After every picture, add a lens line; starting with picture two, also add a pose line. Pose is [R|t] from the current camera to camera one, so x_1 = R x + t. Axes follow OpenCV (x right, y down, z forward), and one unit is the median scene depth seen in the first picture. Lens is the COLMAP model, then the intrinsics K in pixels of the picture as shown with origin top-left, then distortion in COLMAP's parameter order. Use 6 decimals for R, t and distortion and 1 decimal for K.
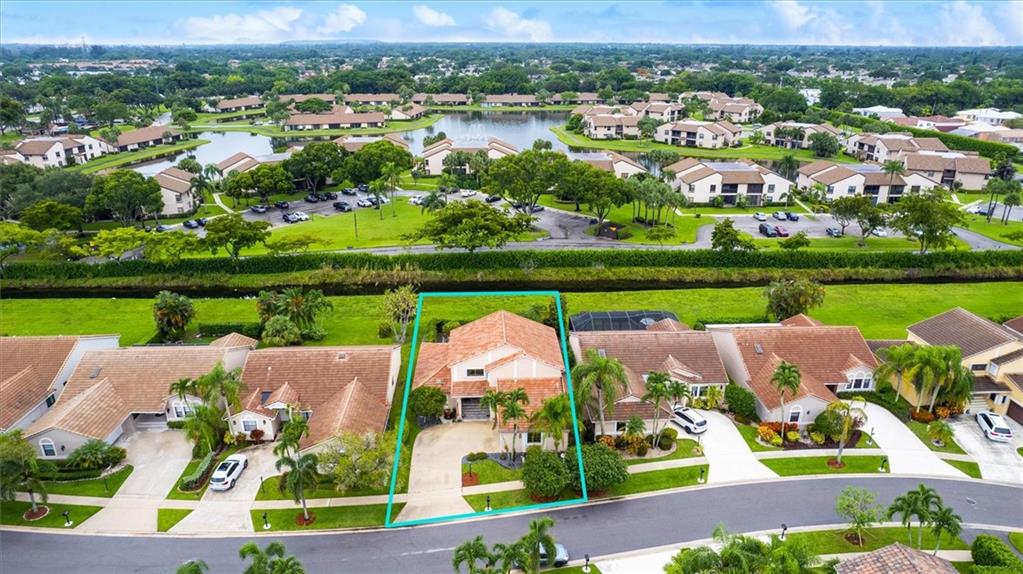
lens RADIAL K [[663.3, 0, 511.5], [0, 663.3, 287.0], [0, 0, 1]] dist [-0.078255, 0.076434]
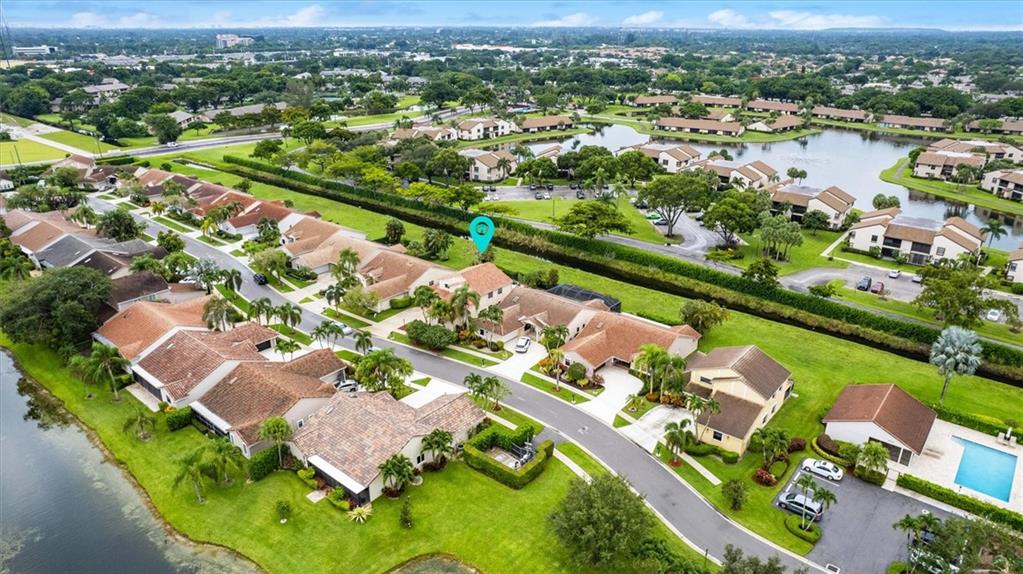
lens RADIAL K [[663.3, 0, 511.5], [0, 663.3, 287.0], [0, 0, 1]] dist [-0.078255, 0.076434]
pose [[0.731812, 0.255730, -0.631707, 0.373020], [-0.242352, 0.963990, 0.109489, -0.034449], [0.636959, 0.072970, 0.767436, -0.094718]]
